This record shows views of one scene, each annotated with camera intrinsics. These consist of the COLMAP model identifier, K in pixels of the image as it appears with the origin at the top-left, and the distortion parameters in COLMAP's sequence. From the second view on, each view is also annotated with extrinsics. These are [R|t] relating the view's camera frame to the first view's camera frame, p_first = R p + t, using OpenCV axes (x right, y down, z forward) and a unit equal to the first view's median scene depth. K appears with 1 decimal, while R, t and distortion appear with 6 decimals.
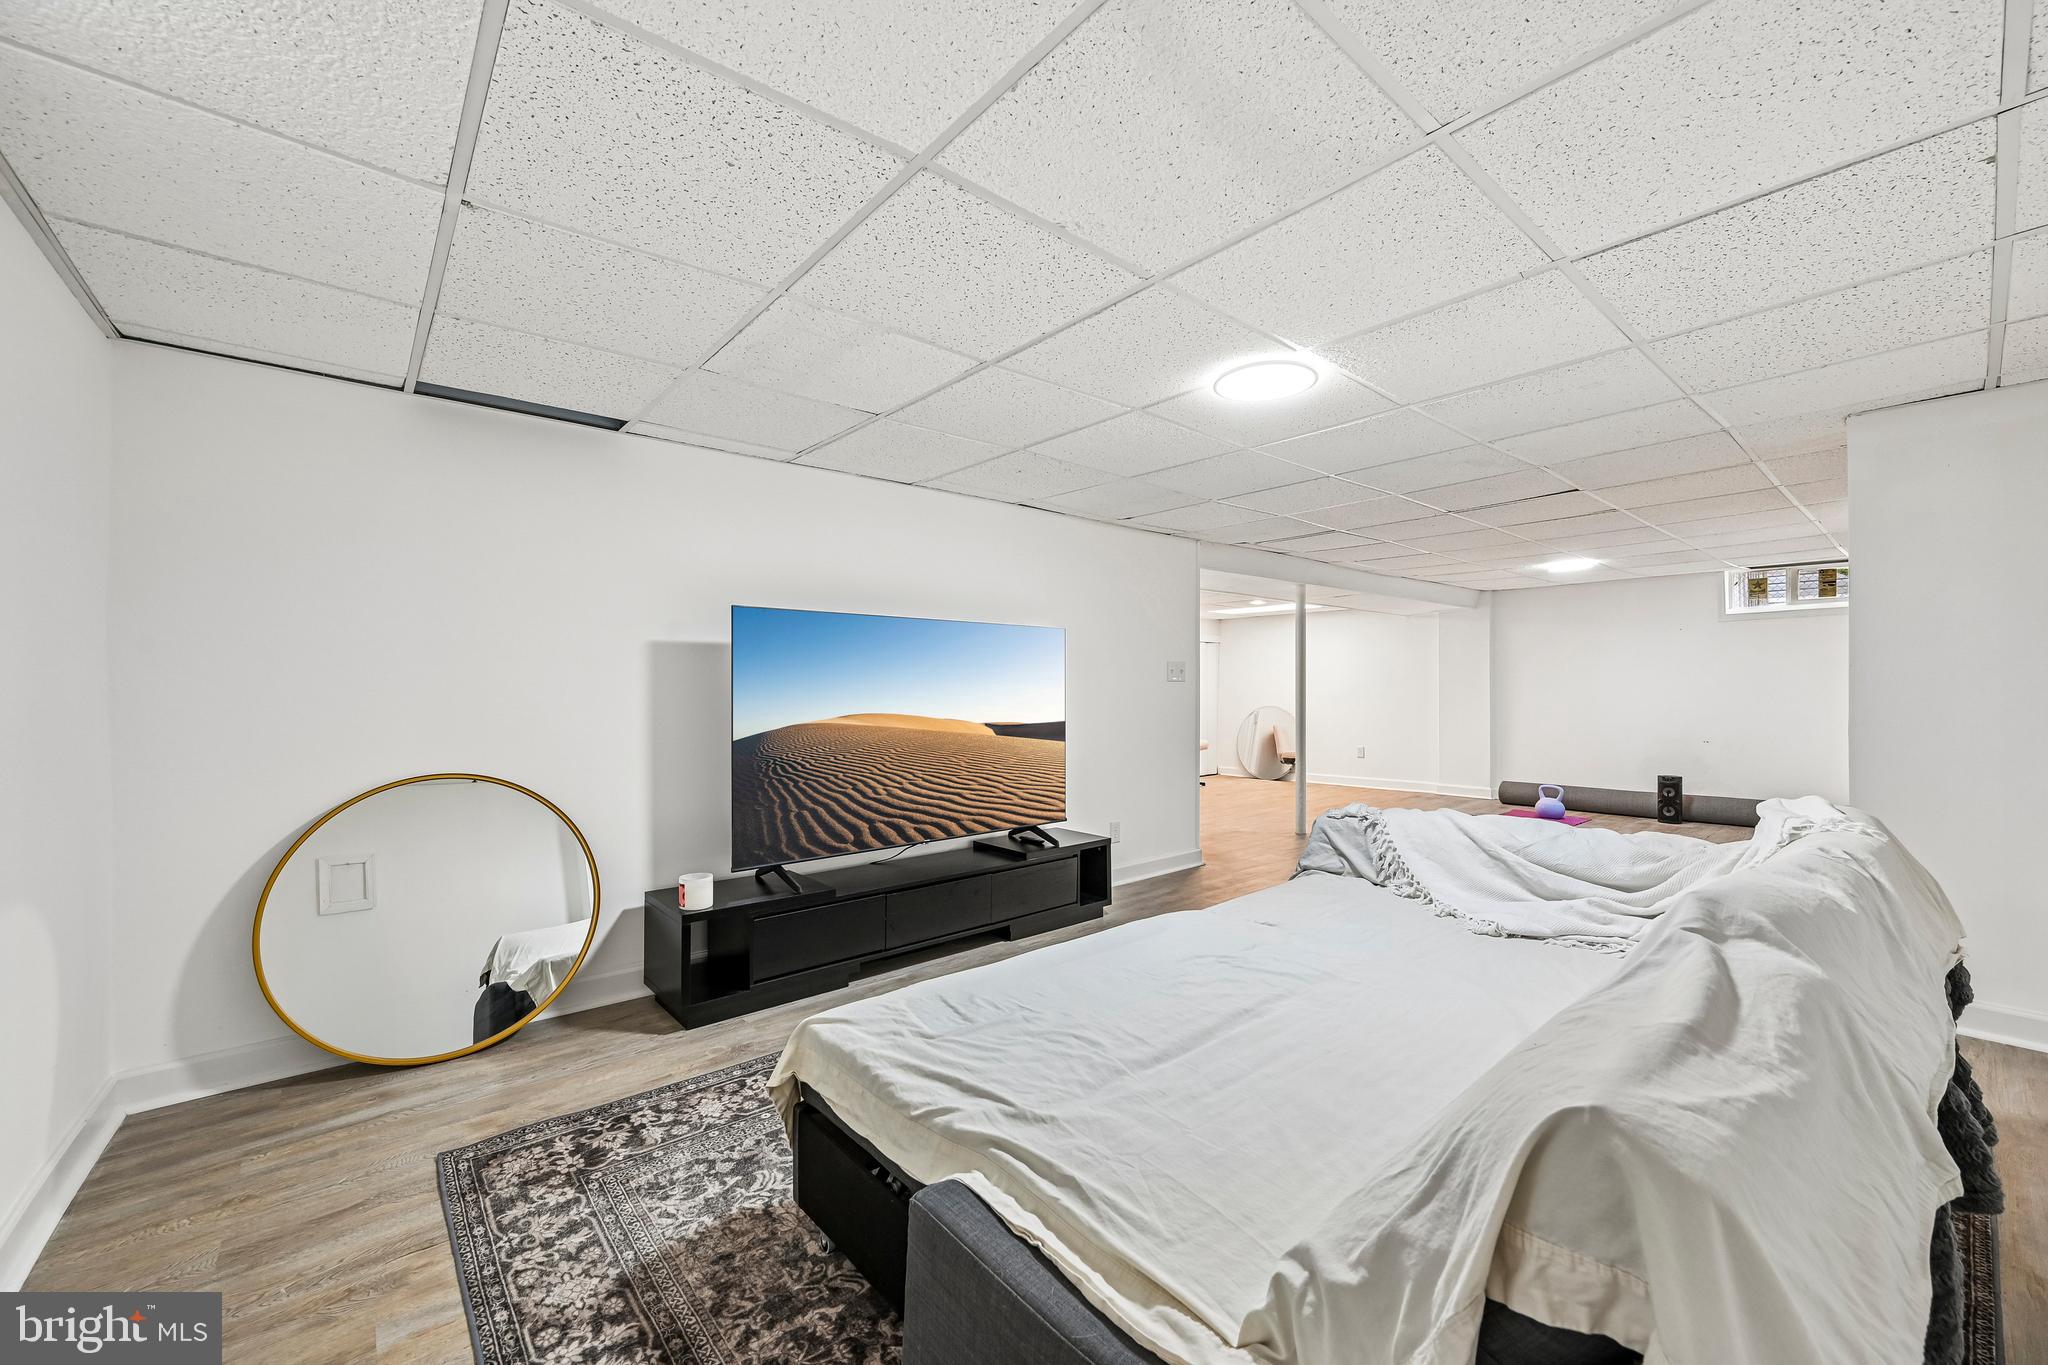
lens RADIAL K [[812.3, 0, 1025.4], [0, 812.3, 683.4], [0, 0, 1]] dist [-0.001125, 0.000200]
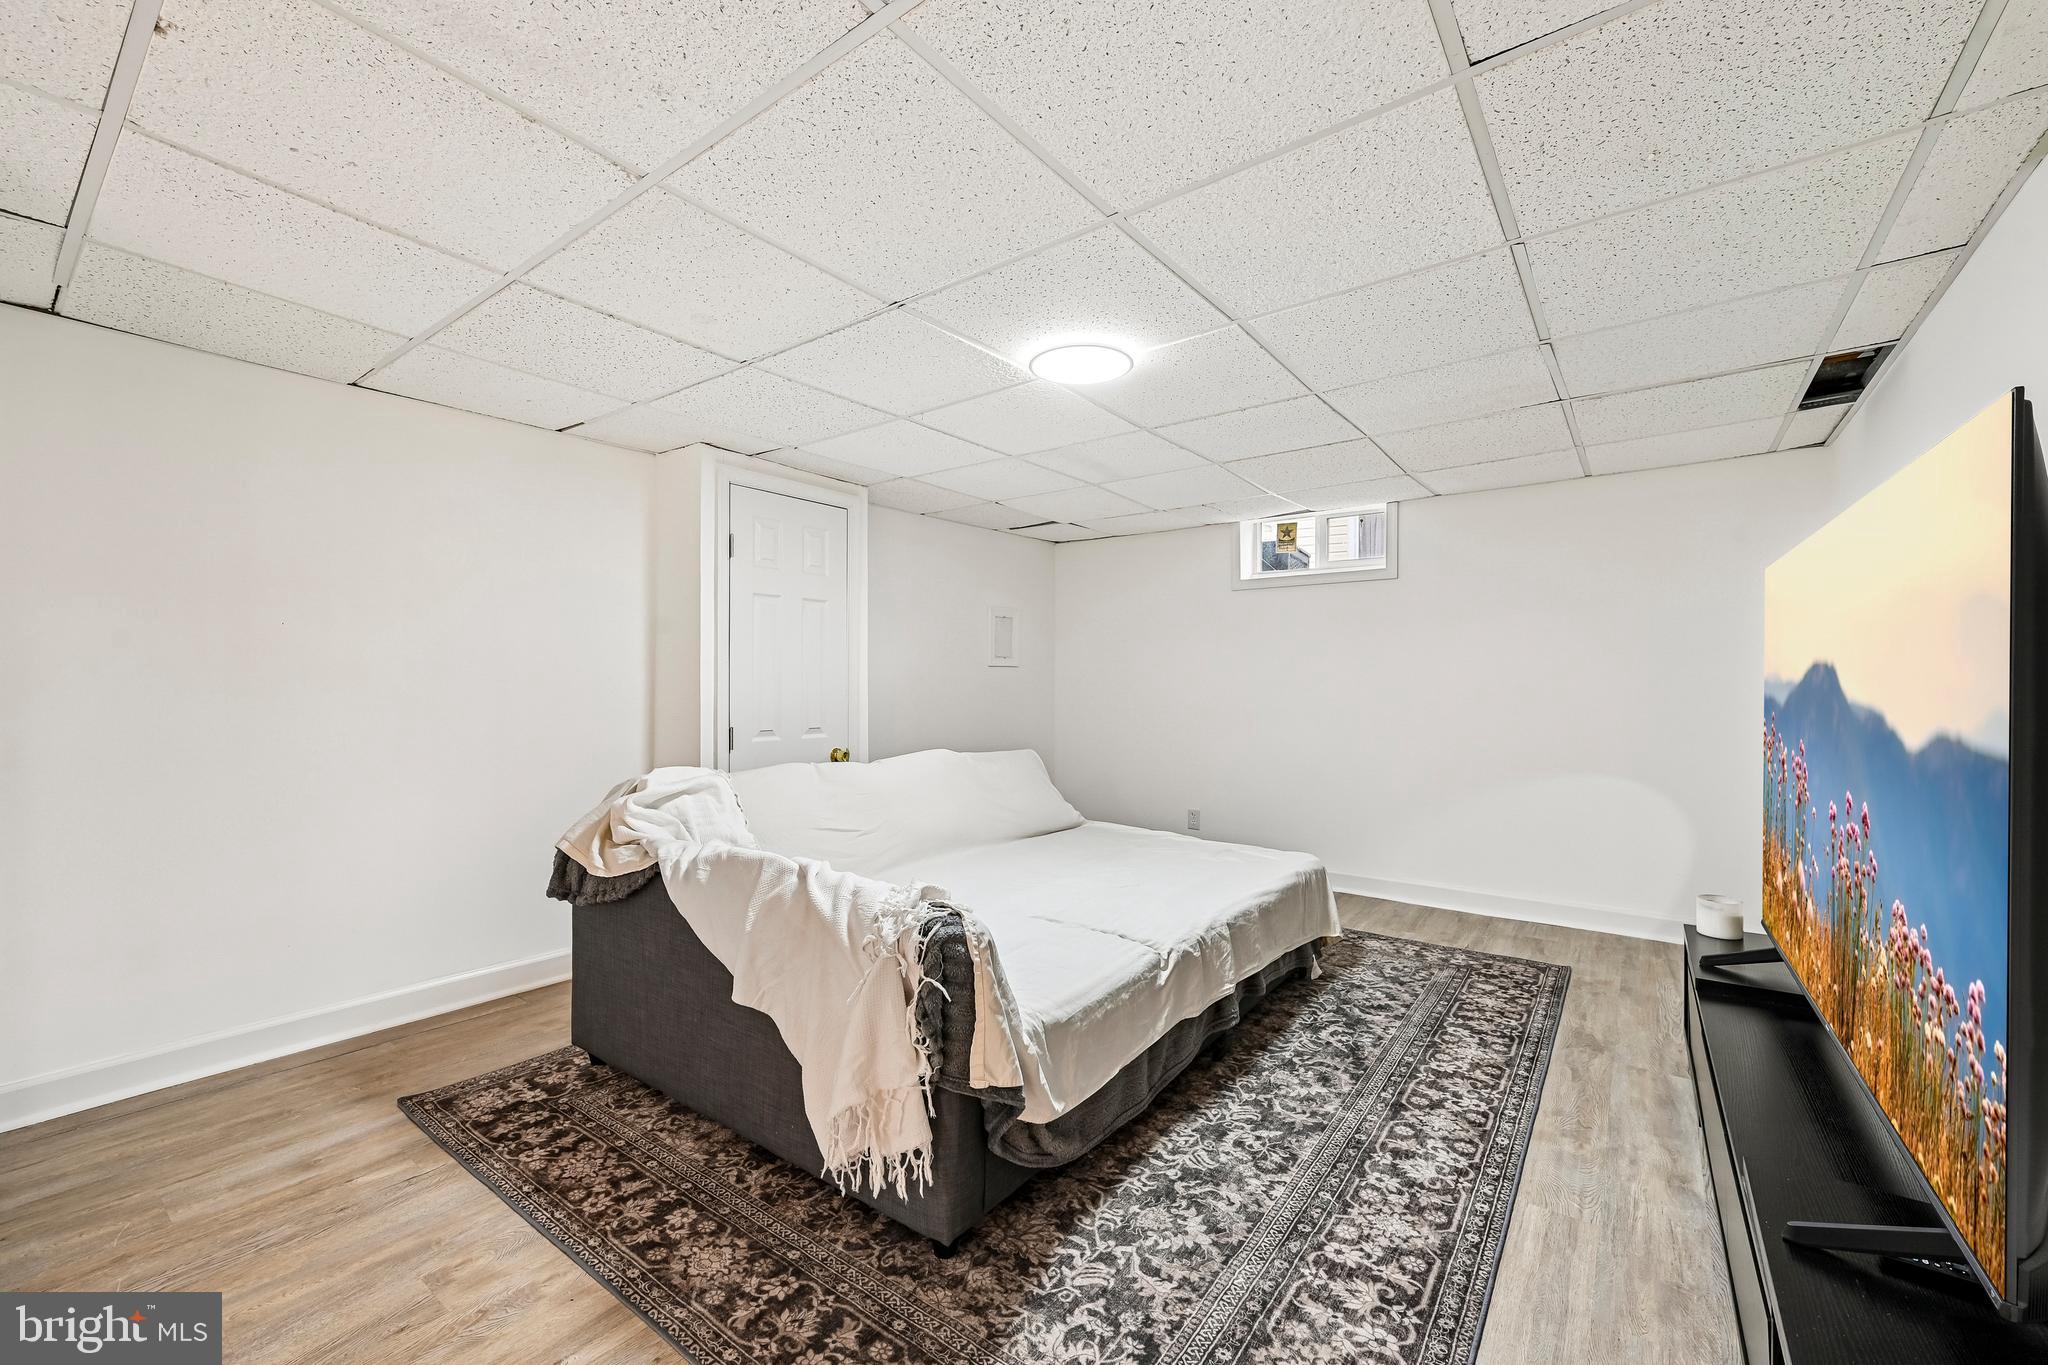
lens RADIAL K [[812.3, 0, 1028.1], [0, 812.3, 686.4], [0, 0, 1]] dist [-0.001125, 0.000200]
pose [[-0.975448, -0.000044, -0.220232, 0.686498], [0.000202, 0.999999, -0.001097, 0.020548], [0.220231, -0.001115, -0.975447, 2.325343]]
